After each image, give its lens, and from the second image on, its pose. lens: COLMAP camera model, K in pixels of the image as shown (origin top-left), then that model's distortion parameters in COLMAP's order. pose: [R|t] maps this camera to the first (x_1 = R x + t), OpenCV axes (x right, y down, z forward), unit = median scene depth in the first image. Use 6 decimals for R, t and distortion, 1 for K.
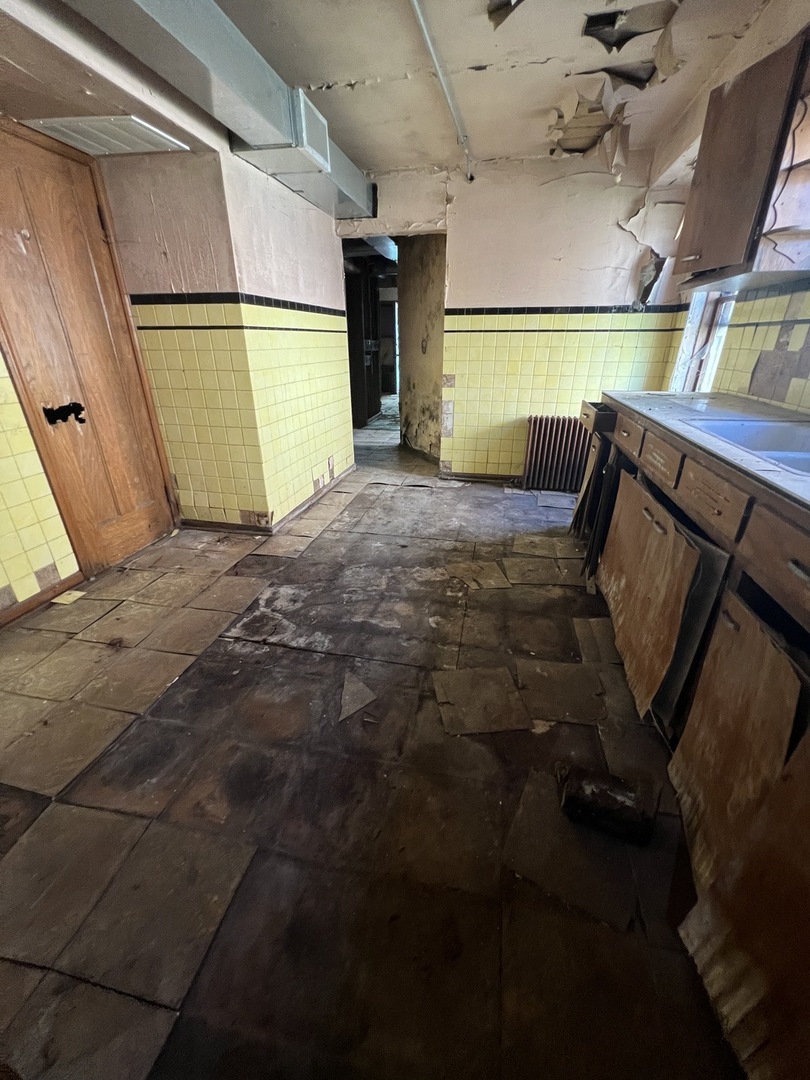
lens RADIAL K [[434.2, 0, 410.6], [0, 434.2, 539.0], [0, 0, 1]] dist [0.001217, 0.000102]
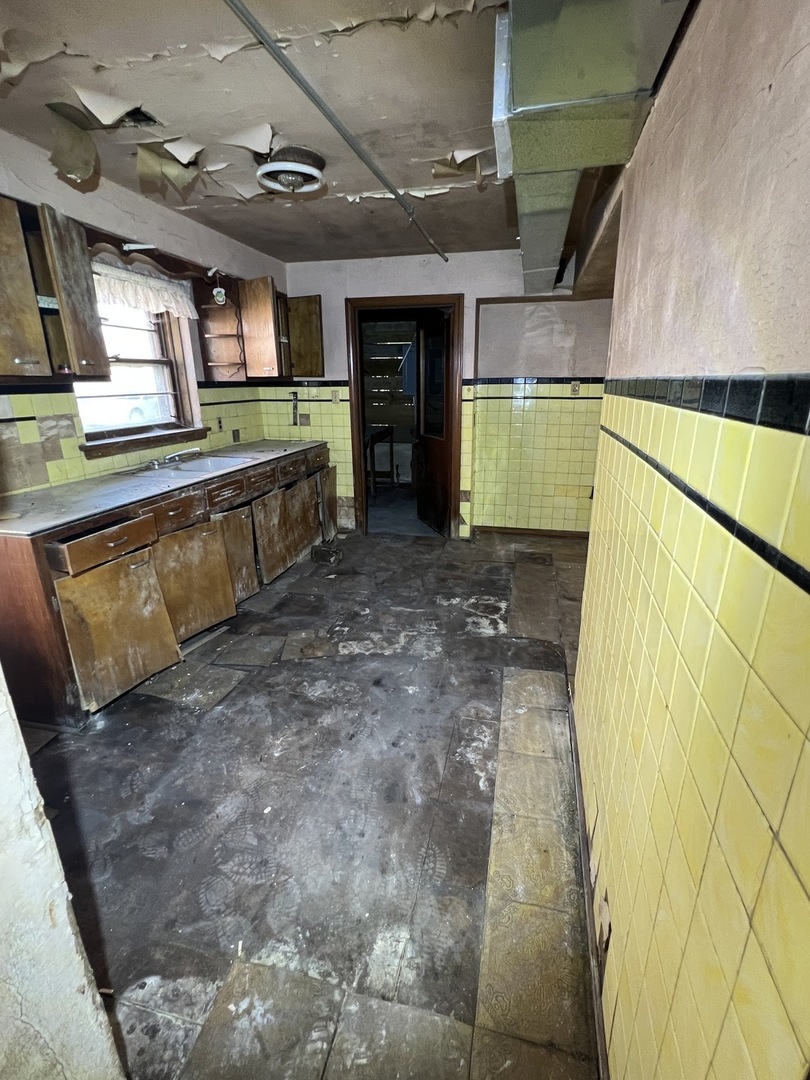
lens RADIAL K [[492.7, 0, 405.0], [0, 492.7, 540.0], [0, 0, 1]] dist [-0.003542, -0.000305]
pose [[-0.999056, 0.003041, 0.043346, -0.118852], [0.031456, 0.738806, 0.673184, -0.874878], [-0.029977, 0.673912, -0.738204, 1.689136]]
